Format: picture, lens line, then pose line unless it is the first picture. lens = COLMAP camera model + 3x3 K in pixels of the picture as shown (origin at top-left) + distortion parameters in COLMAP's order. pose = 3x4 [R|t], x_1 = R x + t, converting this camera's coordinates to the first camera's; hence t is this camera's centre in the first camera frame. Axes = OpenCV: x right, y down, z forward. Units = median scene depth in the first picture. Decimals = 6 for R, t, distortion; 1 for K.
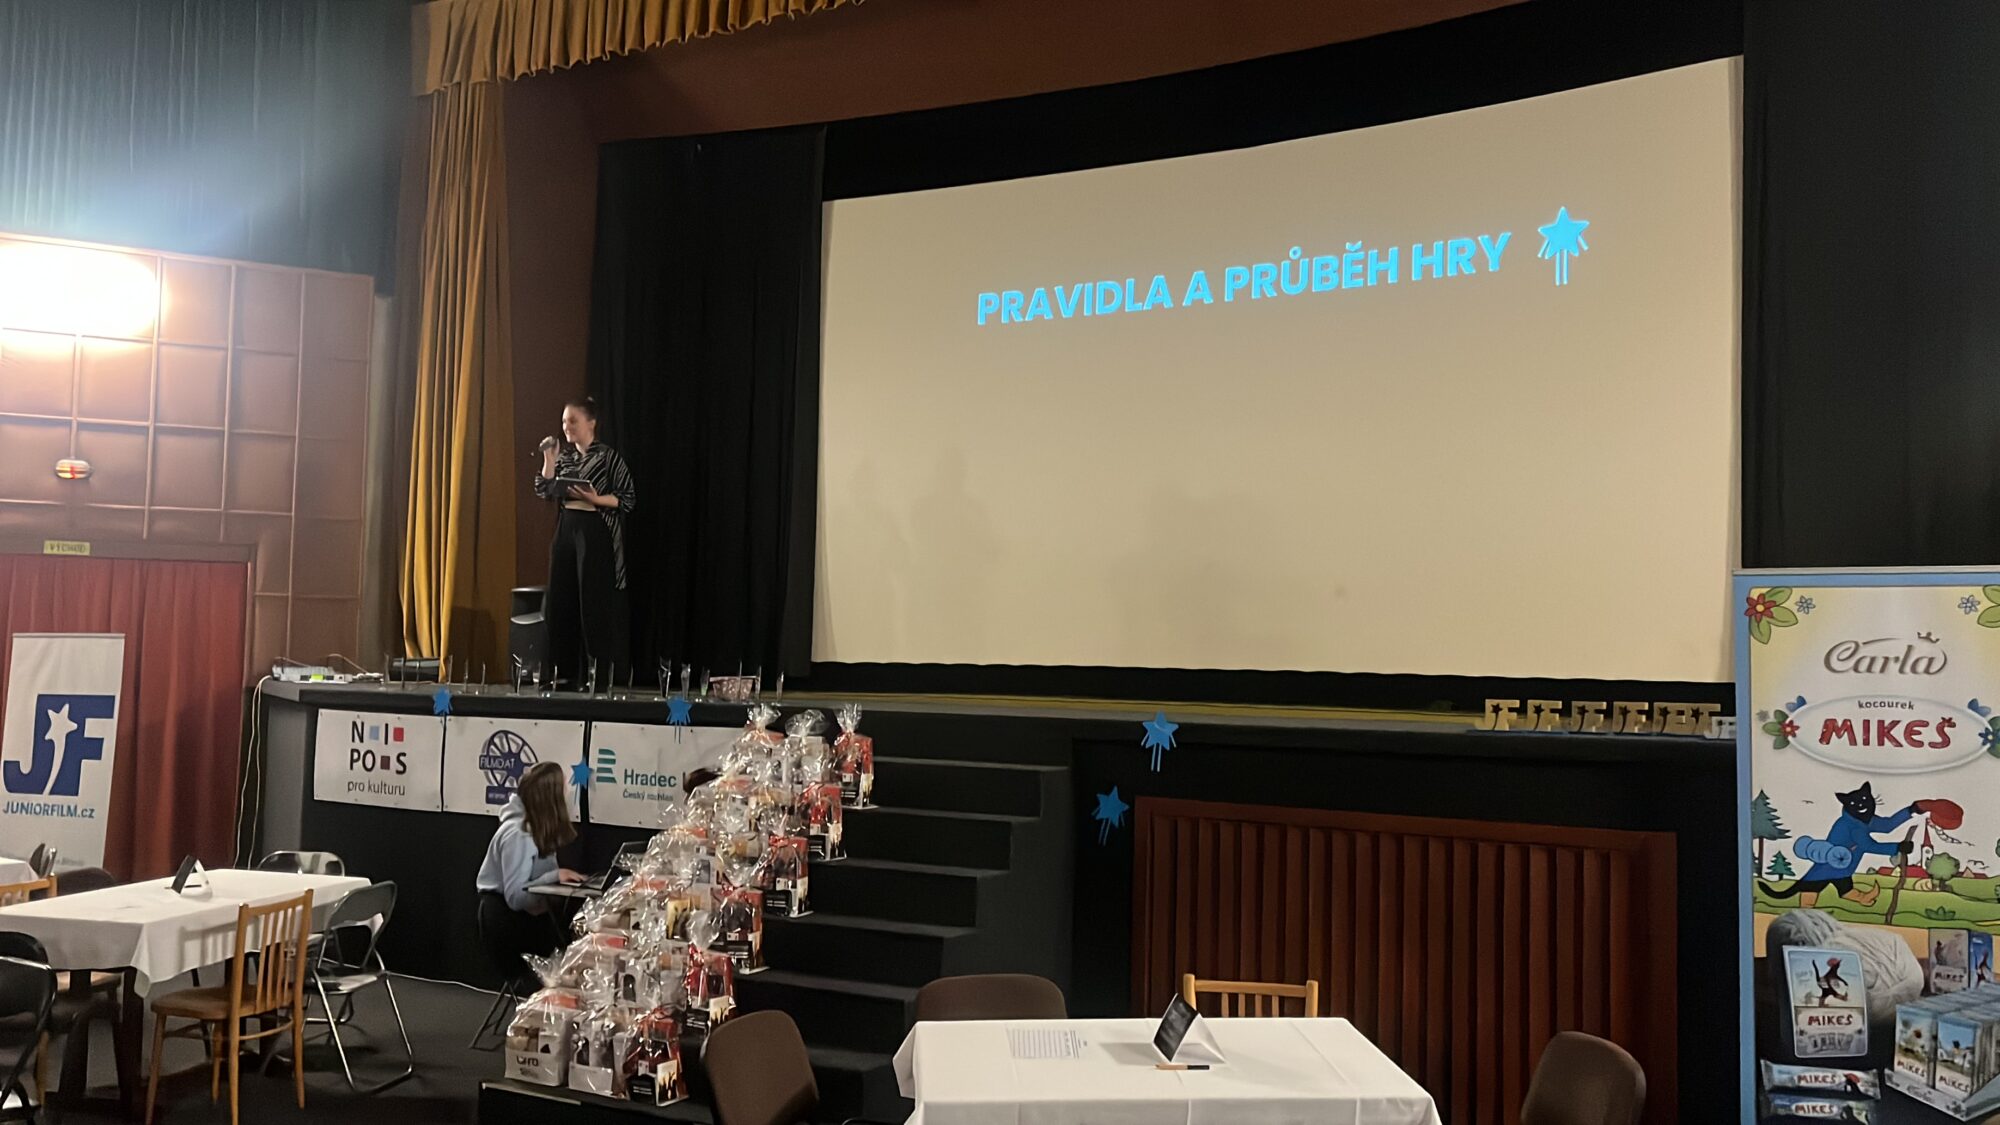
lens RADIAL K [[1662.0, 0, 1000.0], [0, 1662.0, 562.5], [0, 0, 1]] dist [0.041660, -0.002564]
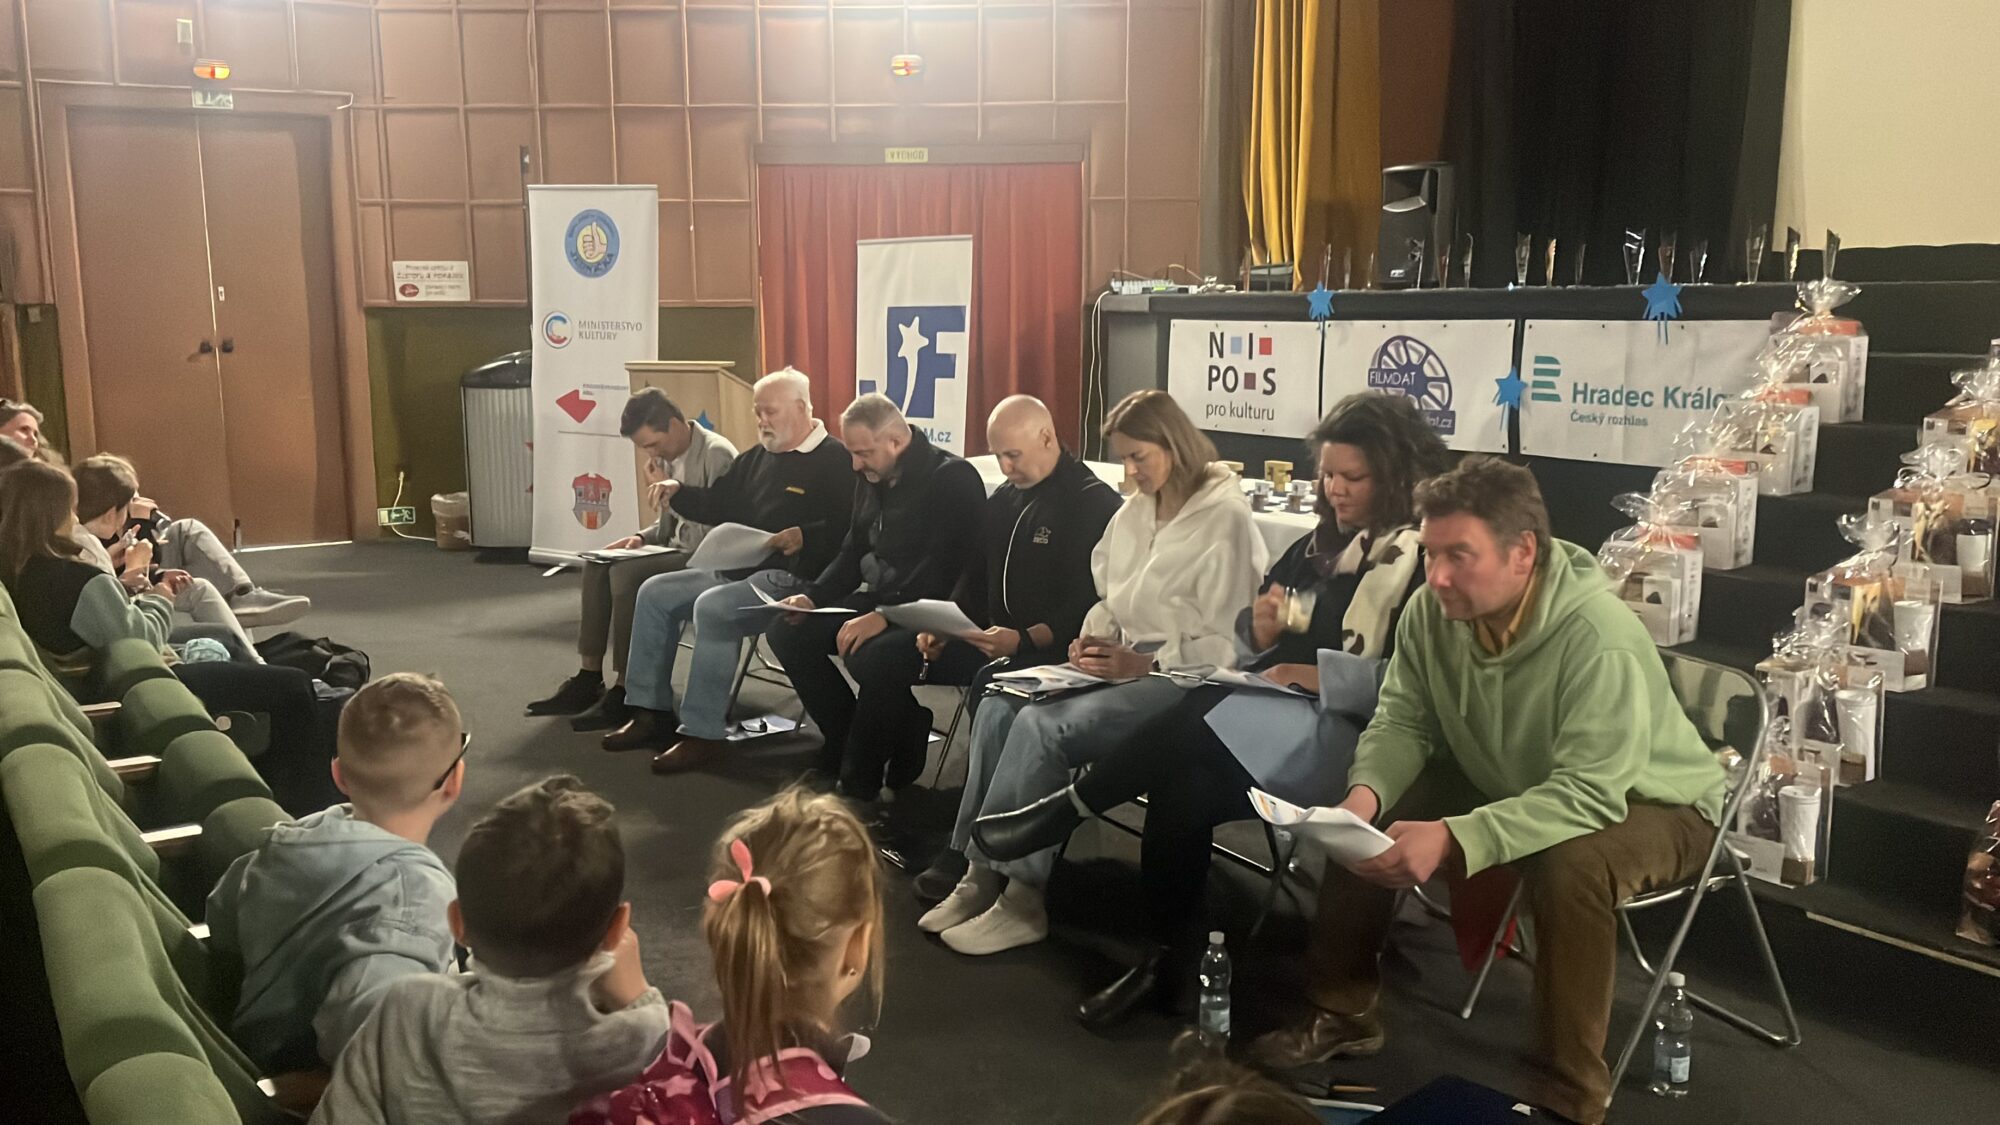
lens RADIAL K [[1668.3, 0, 950.2], [0, 1668.3, 617.4], [0, 0, 1]] dist [0.078613, -0.160896]
pose [[0.884934, 0.057315, -0.462175, -0.110576], [0.055128, 0.972529, 0.226160, 0.038405], [0.462441, -0.225616, 0.857465, 0.195673]]
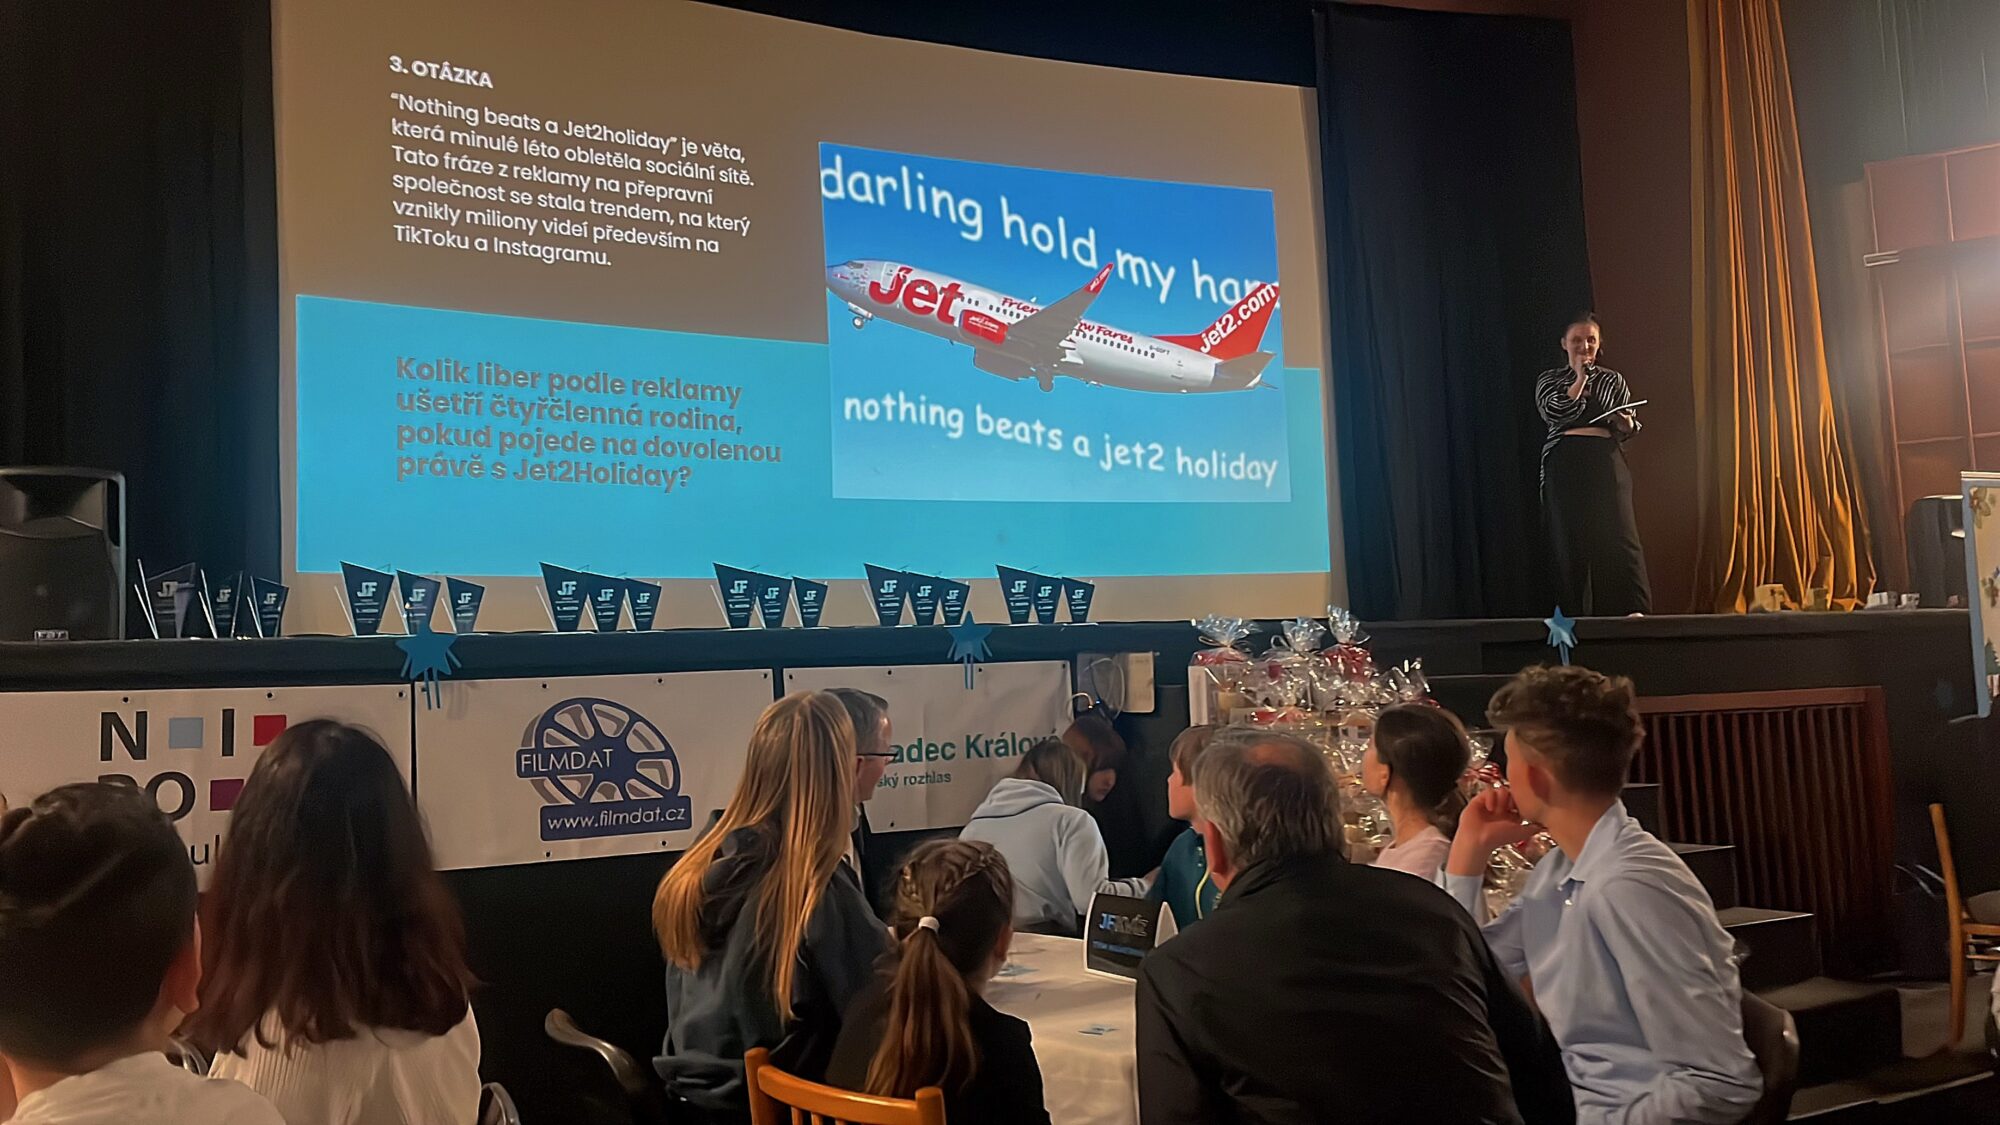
lens RADIAL K [[1662.0, 0, 1000.0], [0, 1662.0, 562.5], [0, 0, 1]] dist [0.041660, -0.002564]
pose [[0.520187, 0.029028, 0.853559, -0.667410], [0.001054, 0.999400, -0.034630, 0.073537], [-0.854052, 0.018913, 0.519844, 0.588936]]
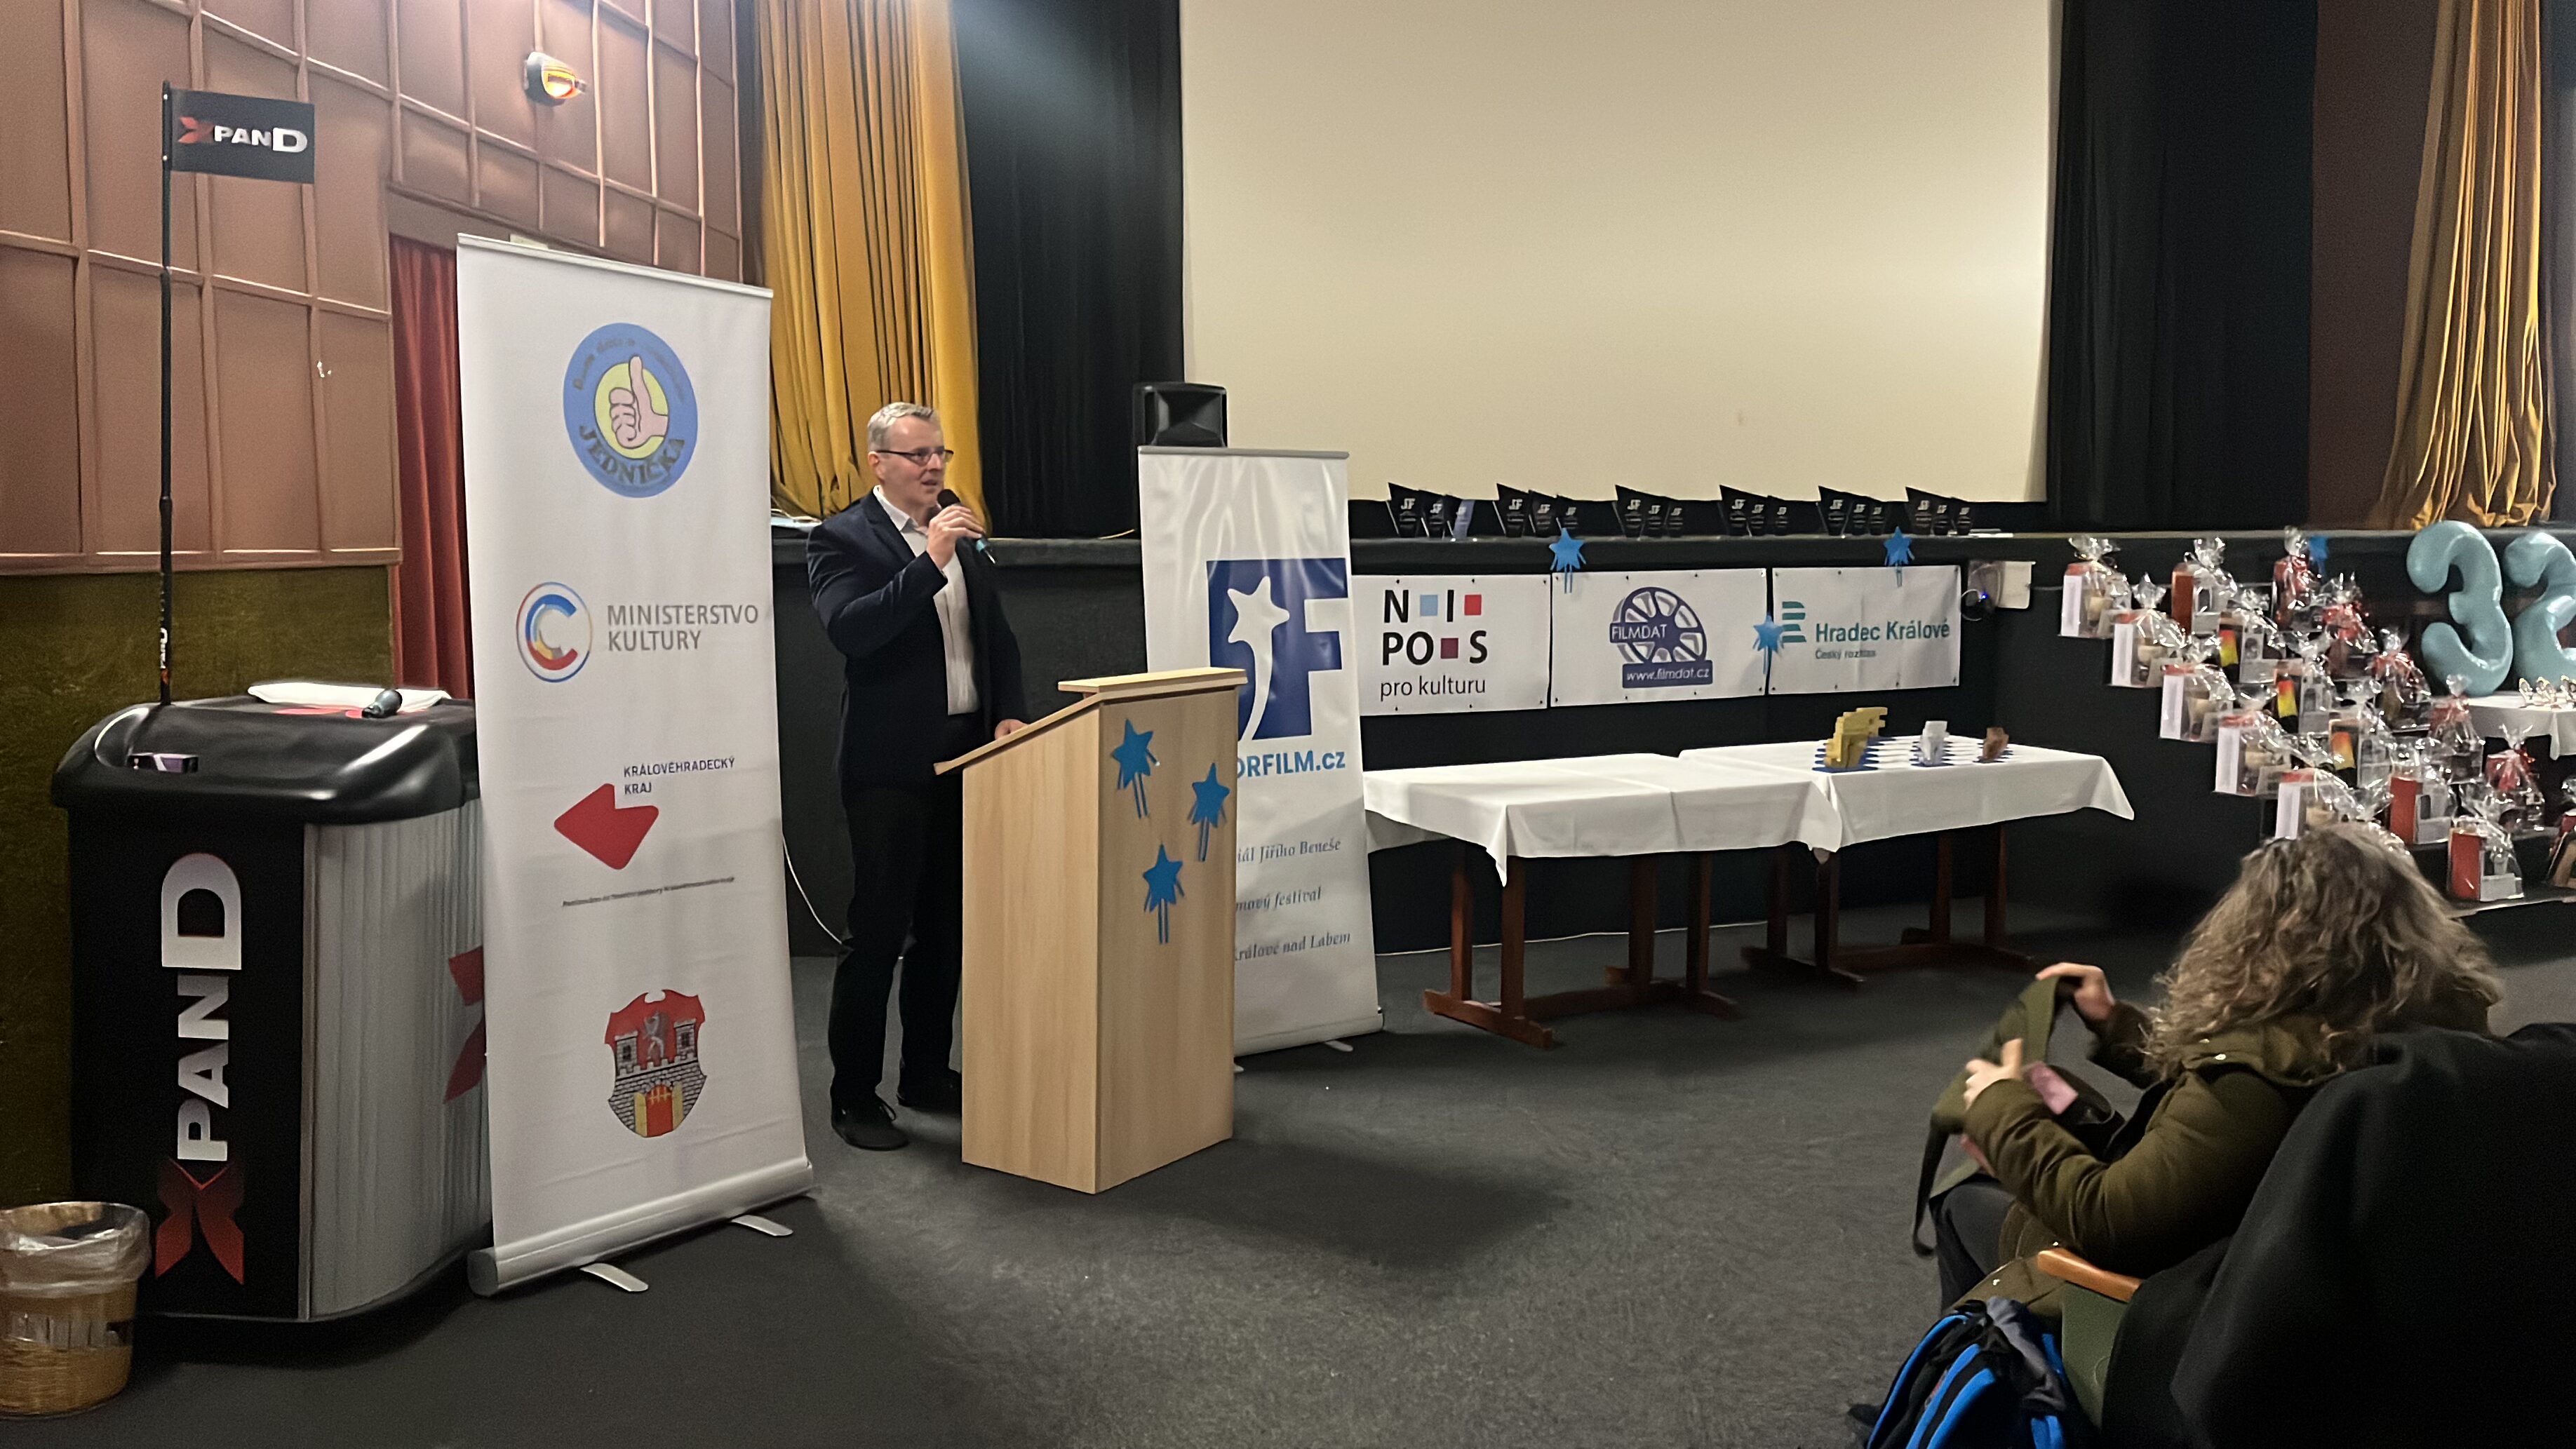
lens RADIAL K [[2060.6, 0, 1288.0], [0, 2060.6, 724.5], [0, 0, 1]] dist [0.003317, 0.001178]
pose [[0.549524, -0.101248, 0.829320, -1.116441], [-0.034237, 0.989067, 0.143436, 0.034230], [-0.834776, -0.107215, 0.540050, 0.616965]]
